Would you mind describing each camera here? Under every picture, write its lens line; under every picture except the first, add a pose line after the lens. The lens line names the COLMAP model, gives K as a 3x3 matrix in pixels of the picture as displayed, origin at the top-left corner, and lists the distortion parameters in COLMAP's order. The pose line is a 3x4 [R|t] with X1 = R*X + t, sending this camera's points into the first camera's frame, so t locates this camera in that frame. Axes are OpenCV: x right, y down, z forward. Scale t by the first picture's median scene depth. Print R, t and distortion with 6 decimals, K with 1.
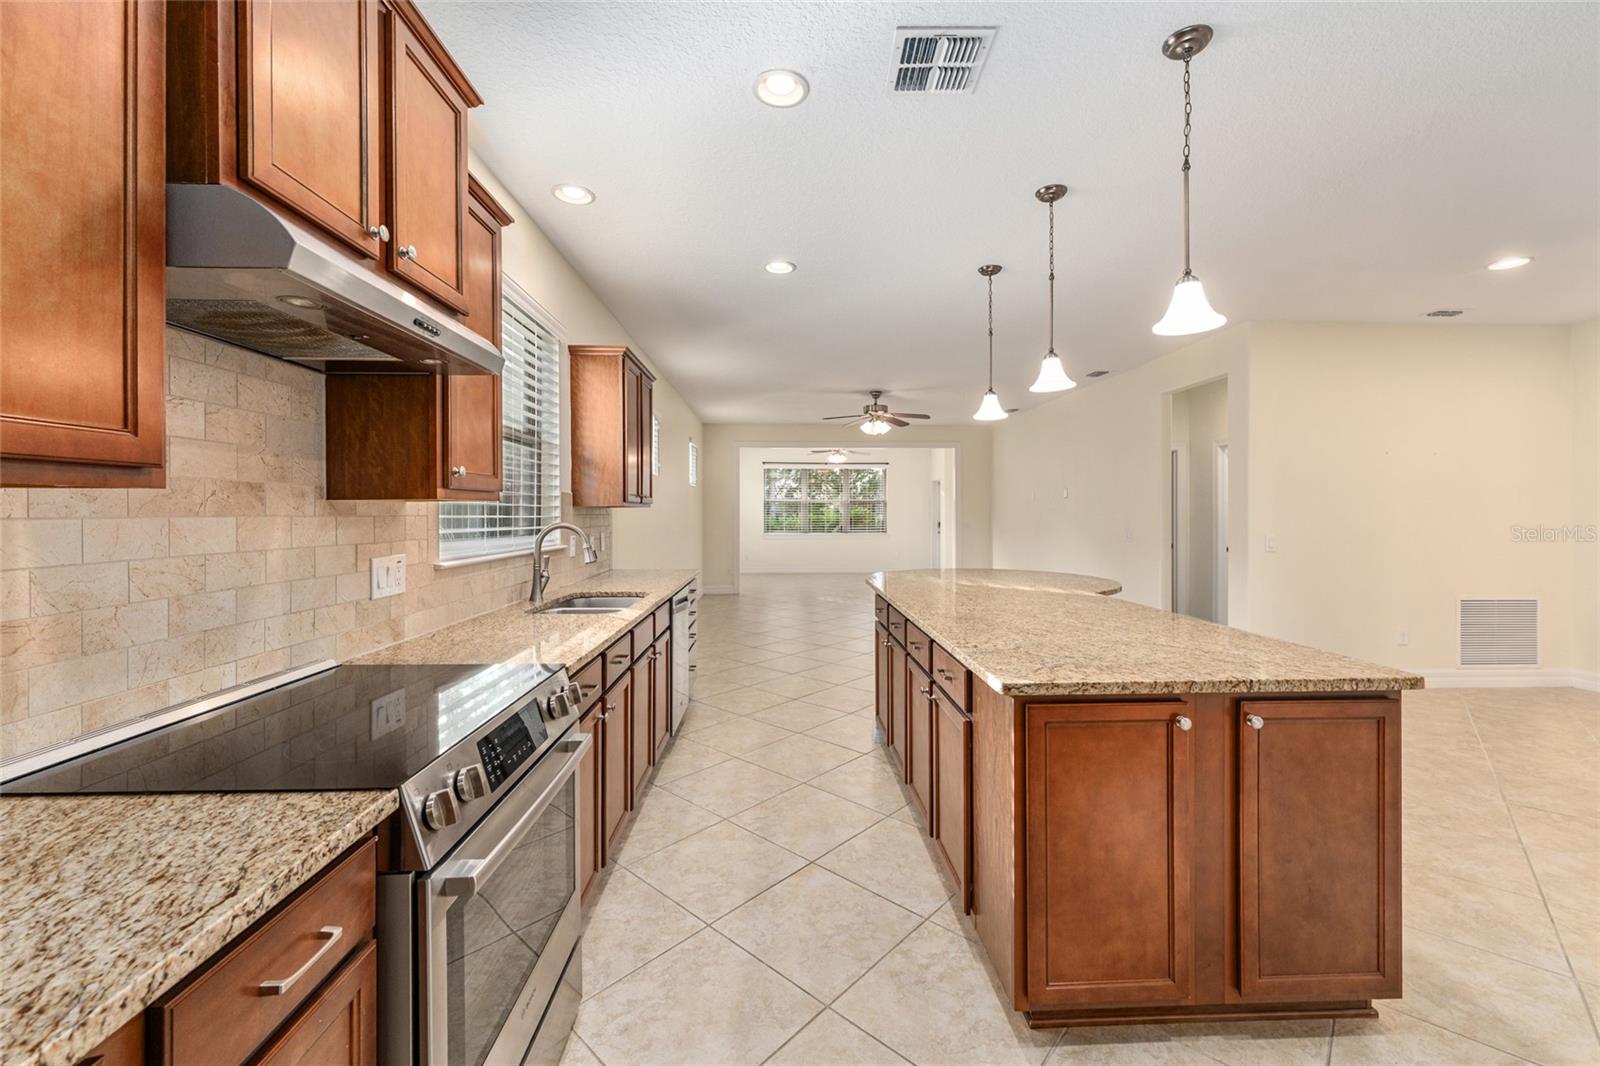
lens RADIAL K [[635.1, 0, 804.0], [0, 635.1, 516.2], [0, 0, 1]] dist [-0.000477, 0.000172]
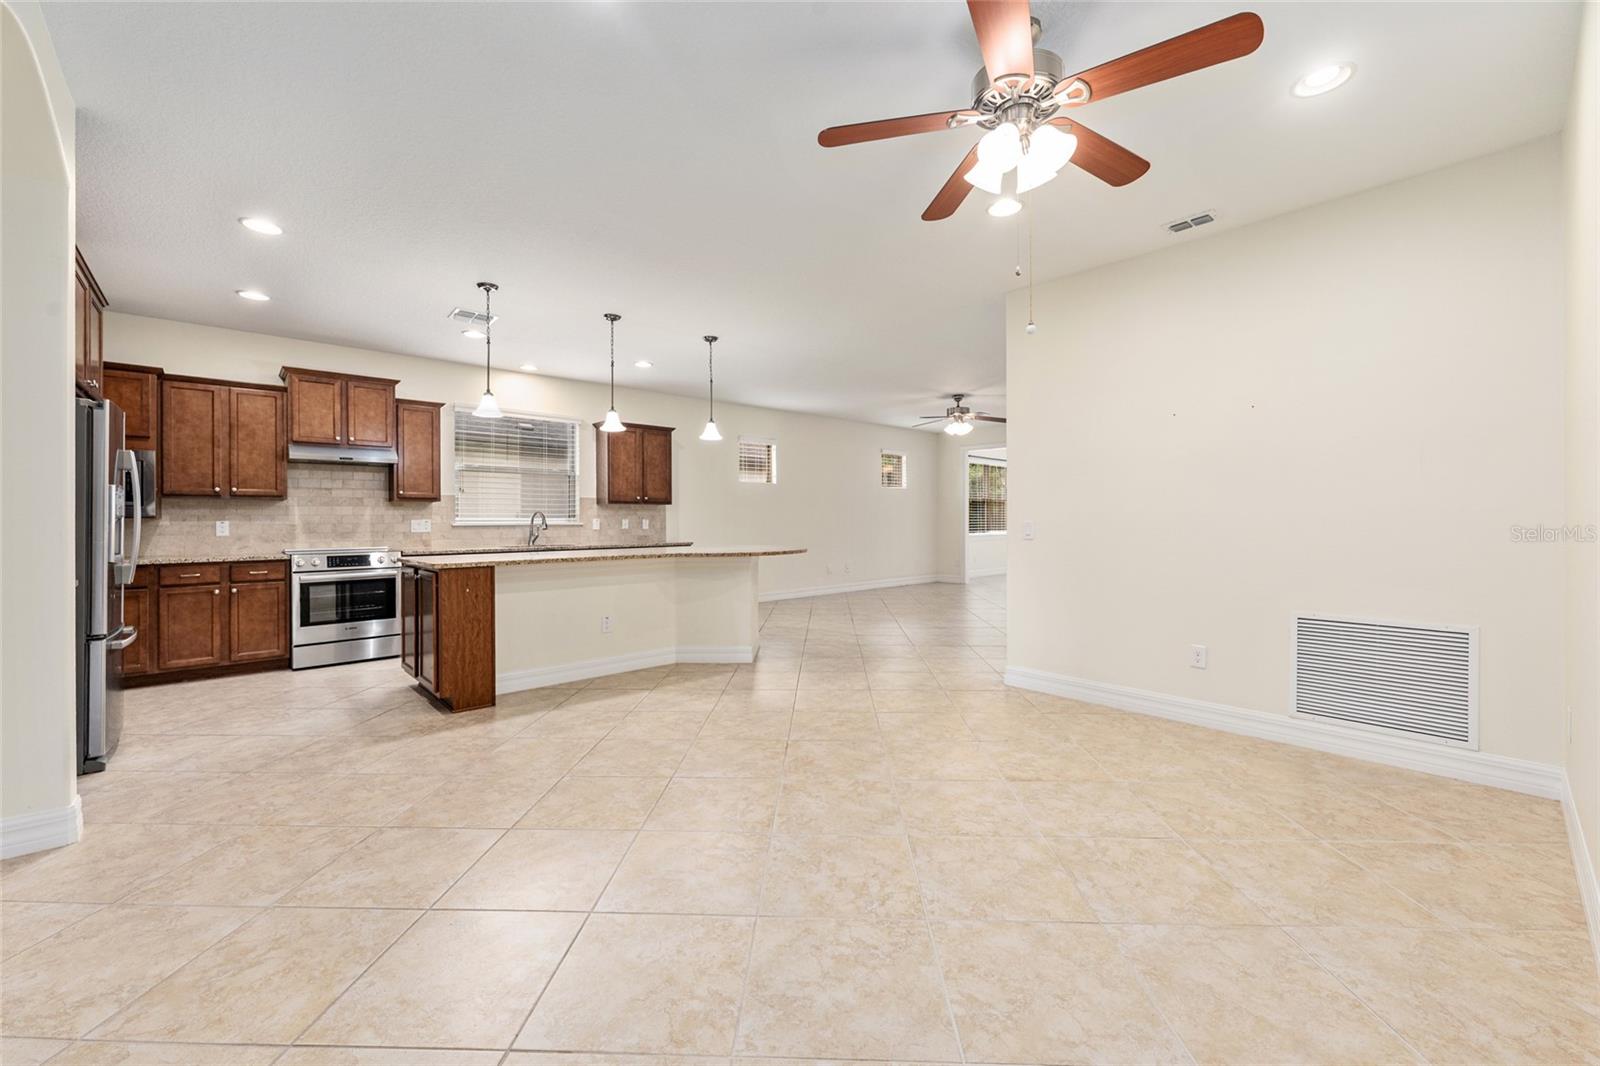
lens RADIAL K [[635.1, 0, 803.4], [0, 635.1, 515.3], [0, 0, 1]] dist [-0.000477, 0.000172]
pose [[0.647431, -0.008173, -0.762080, 1.212655], [0.000869, 0.999950, -0.009987, 0.029956], [0.762123, 0.005803, 0.647406, 0.163122]]
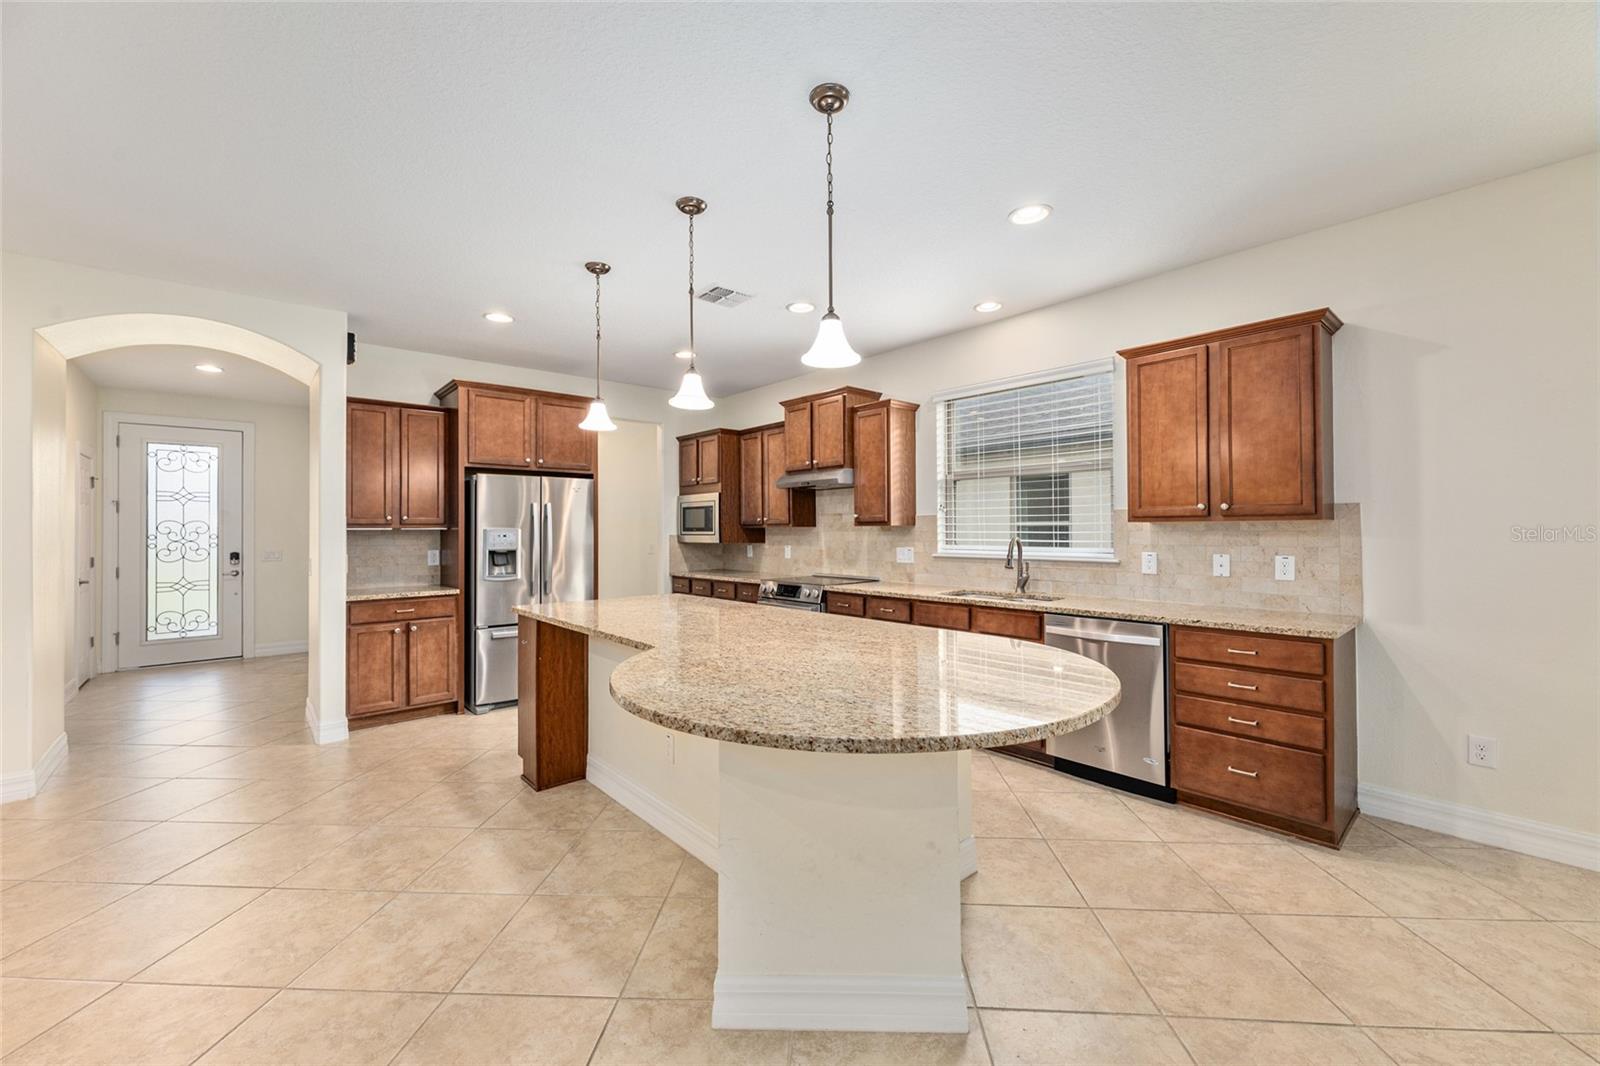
lens RADIAL K [[635.1, 0, 802.6], [0, 635.1, 521.5], [0, 0, 1]] dist [-0.000477, 0.000172]
pose [[-0.775021, -0.002671, -0.631930, 0.519478], [0.004119, 0.999948, -0.009277, -0.007928], [0.631922, -0.009793, -0.774970, 1.102348]]
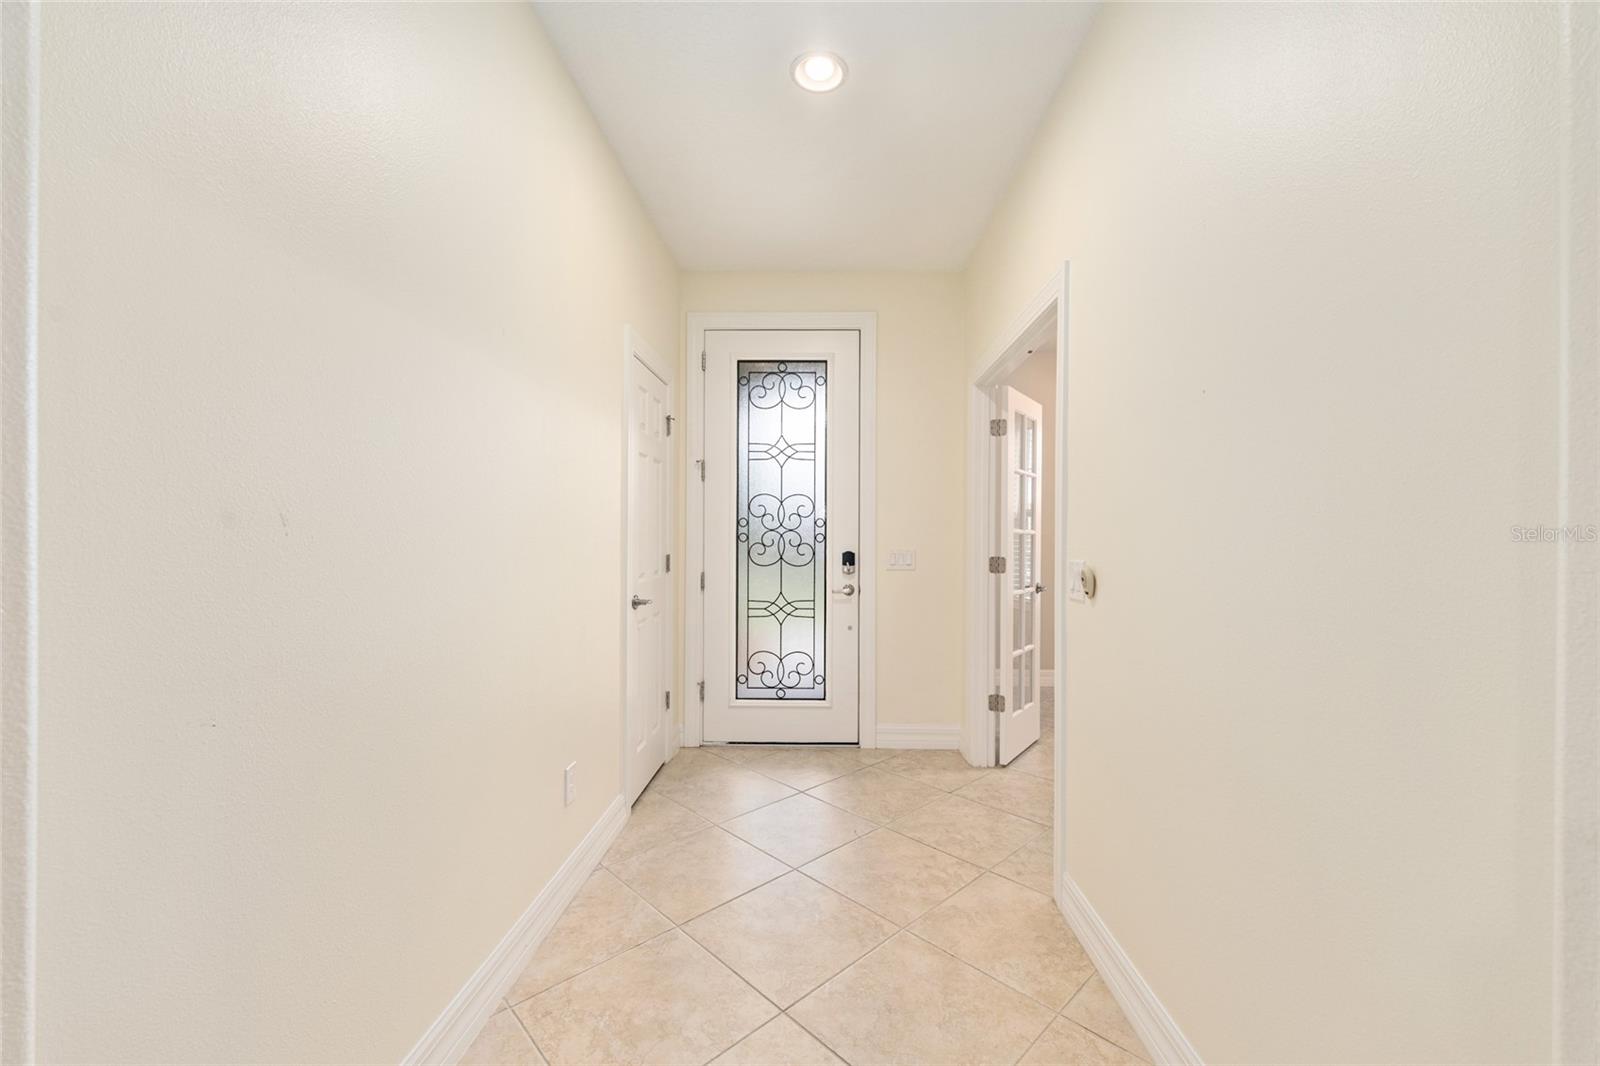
lens RADIAL K [[635.1, 0, 808.4], [0, 635.1, 533.0], [0, 0, 1]] dist [-0.000477, 0.000172]
pose [[-0.997563, -0.004191, 0.069639, 0.601881], [-0.004136, 0.999991, 0.000937, 0.019365], [-0.069642, 0.000646, -0.997572, -0.031977]]
